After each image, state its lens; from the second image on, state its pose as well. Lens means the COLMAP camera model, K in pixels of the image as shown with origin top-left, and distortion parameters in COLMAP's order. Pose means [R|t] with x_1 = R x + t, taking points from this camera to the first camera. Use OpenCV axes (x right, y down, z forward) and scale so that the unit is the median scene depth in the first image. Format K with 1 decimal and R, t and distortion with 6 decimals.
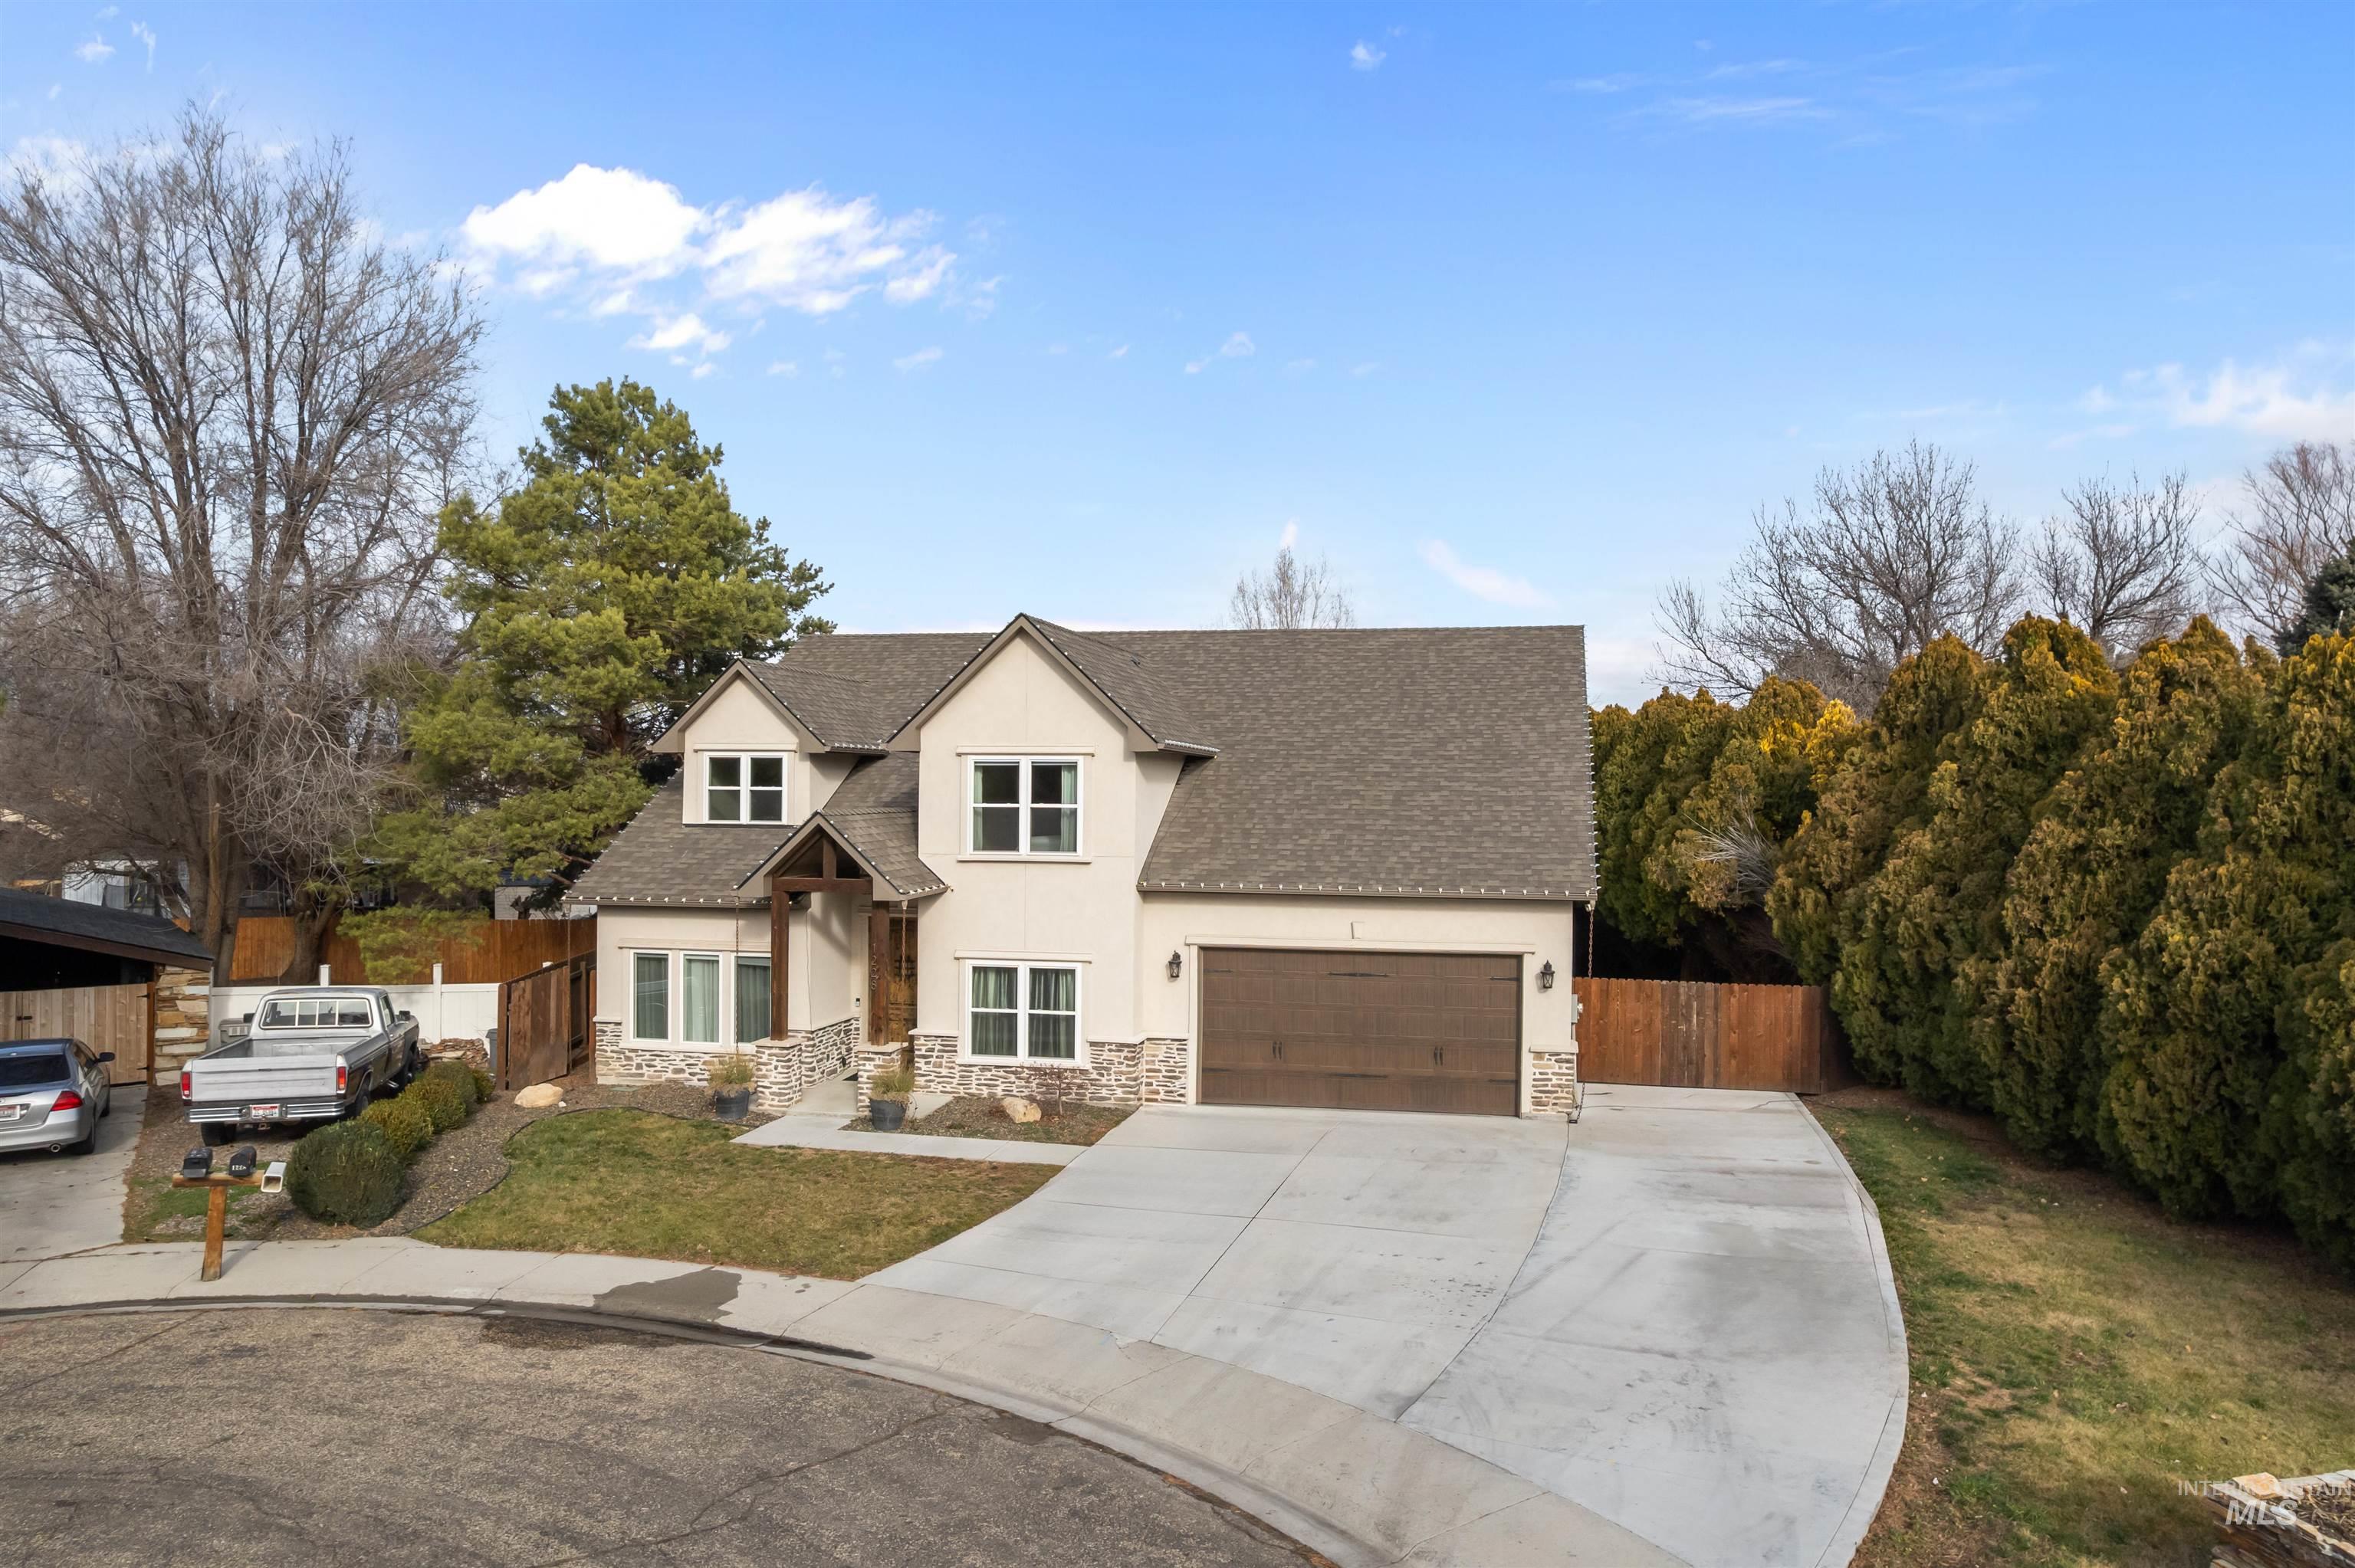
lens RADIAL K [[1617.8, 0, 1225.8], [0, 1617.8, 799.6], [0, 0, 1]] dist [-0.041733, 0.000346]
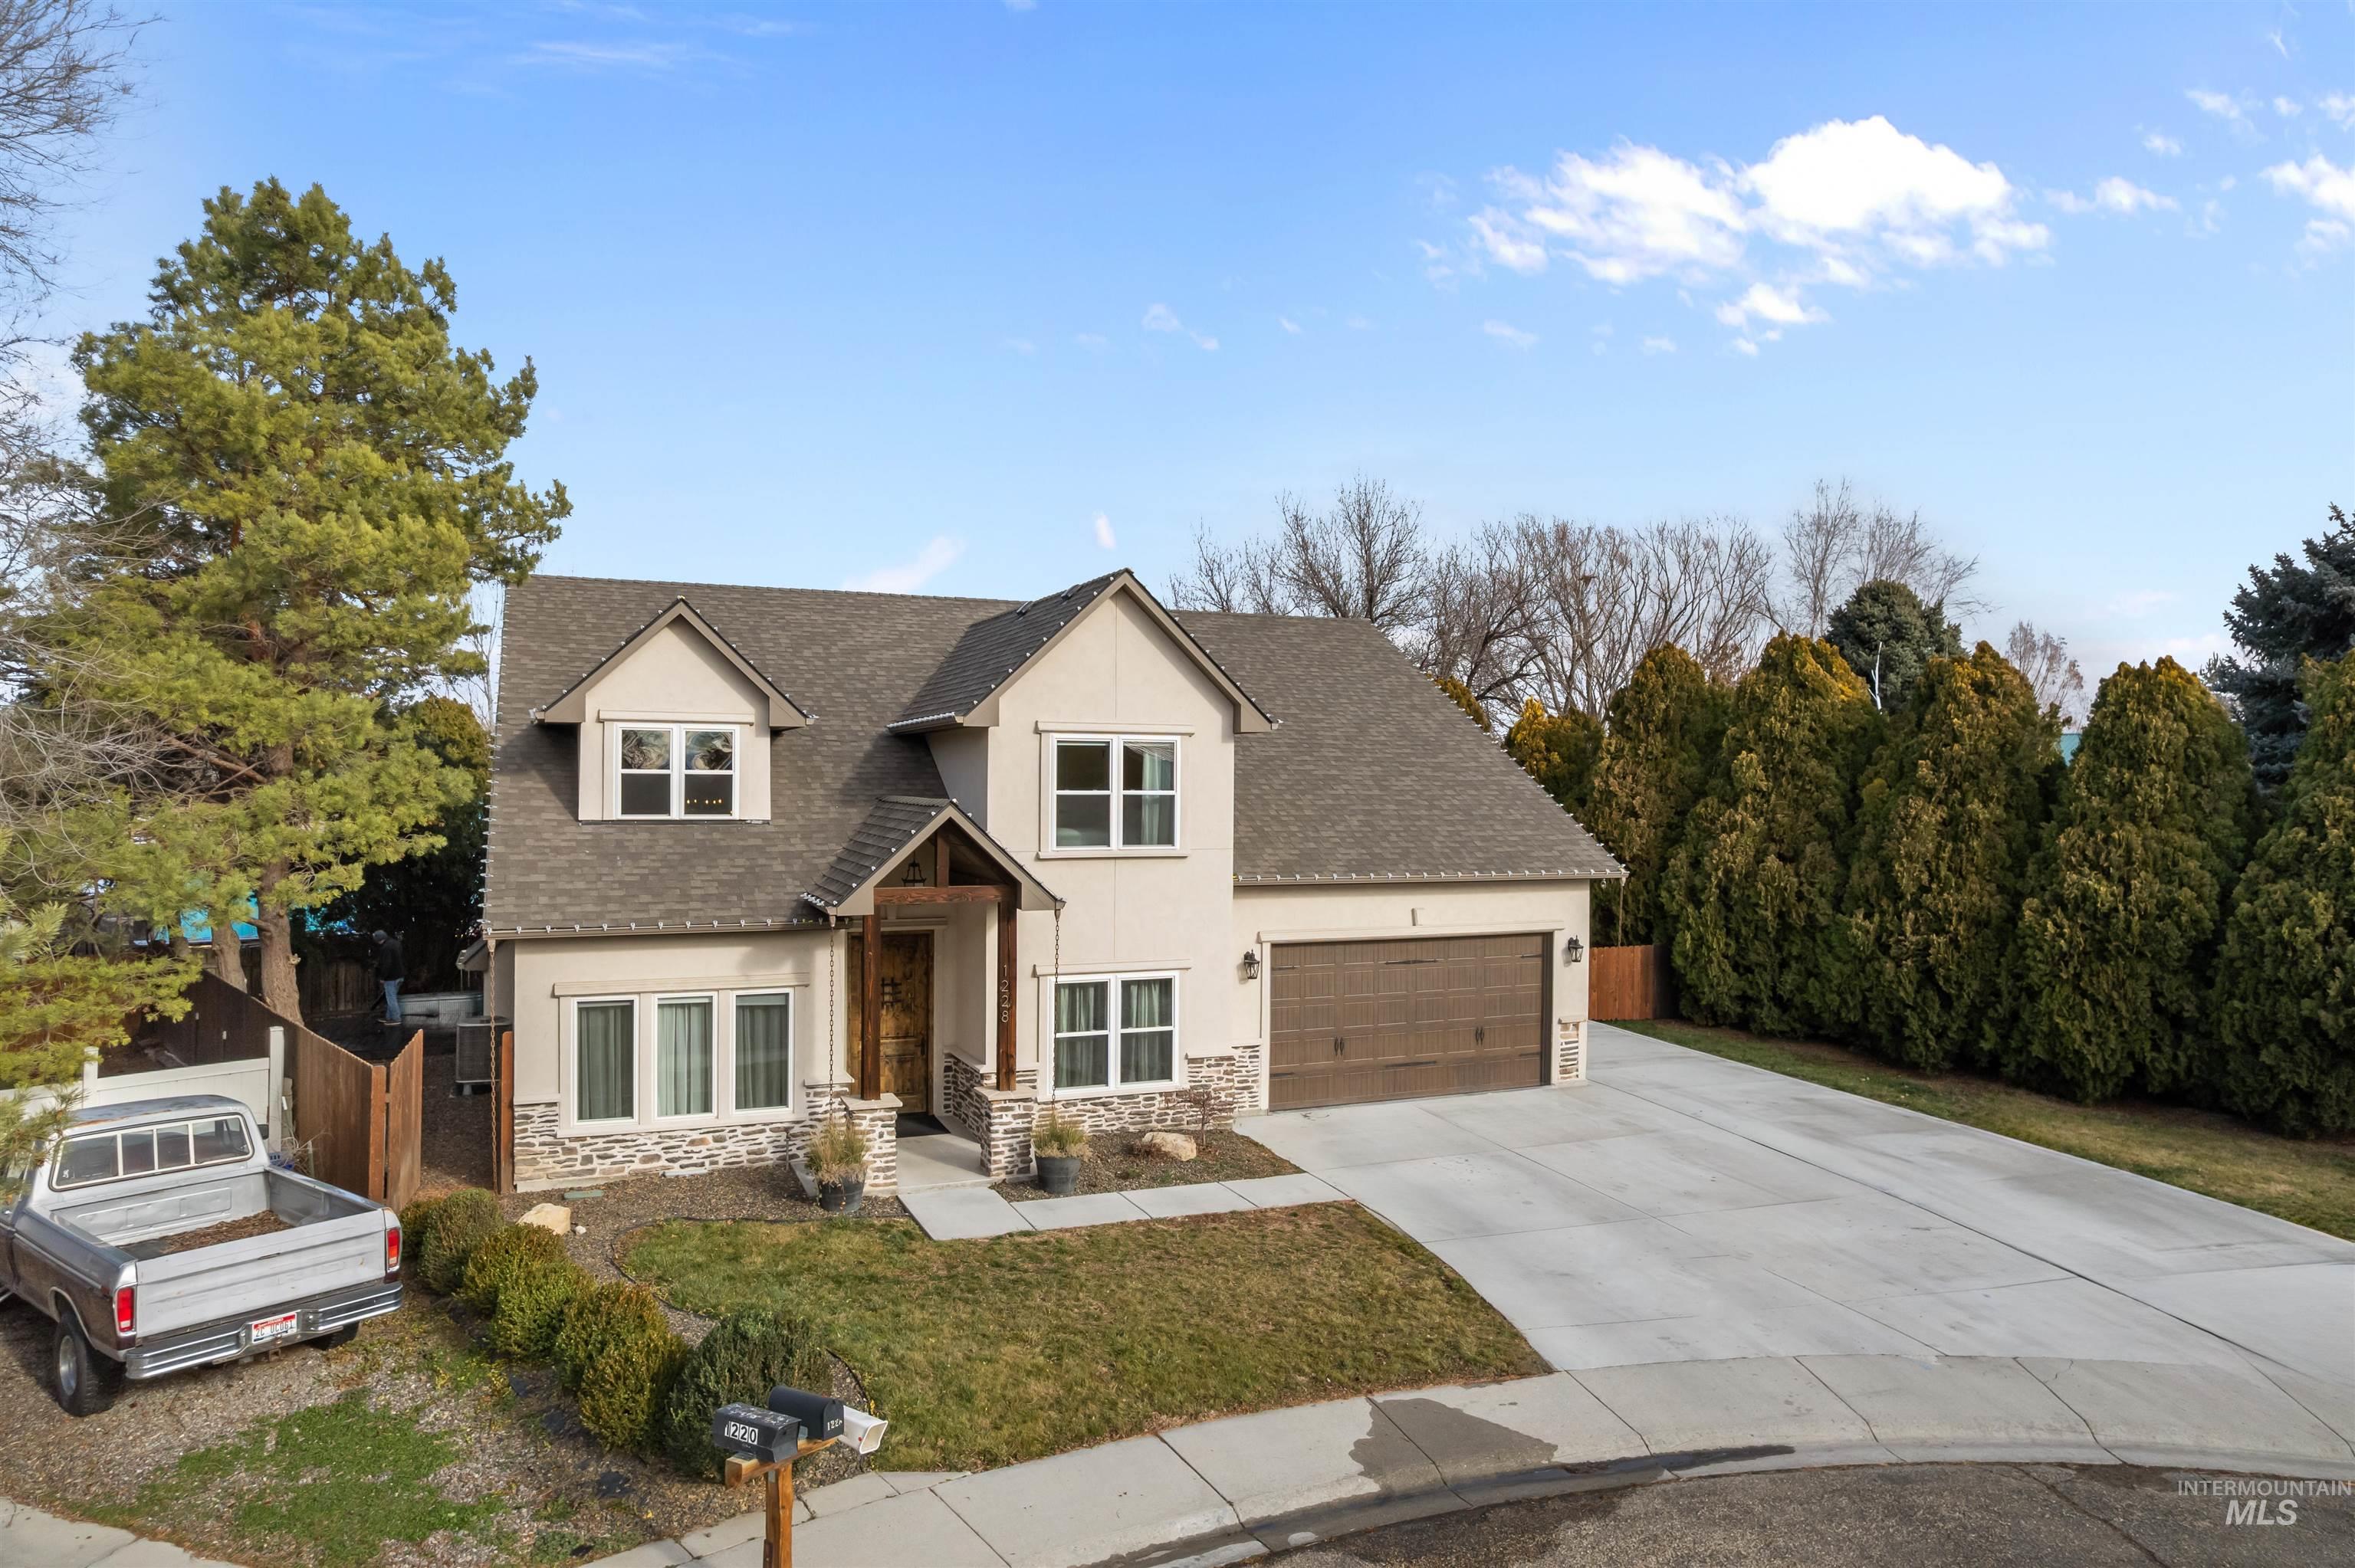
lens RADIAL K [[1502.3, 0, 1181.8], [0, 1502.3, 782.3], [0, 0, 1]] dist [-0.041638, 0.014323]
pose [[0.827733, -0.002089, 0.561119, -0.547471], [0.002243, 0.999997, 0.000414, -0.002200], [-0.561118, 0.000915, 0.827735, 0.319111]]
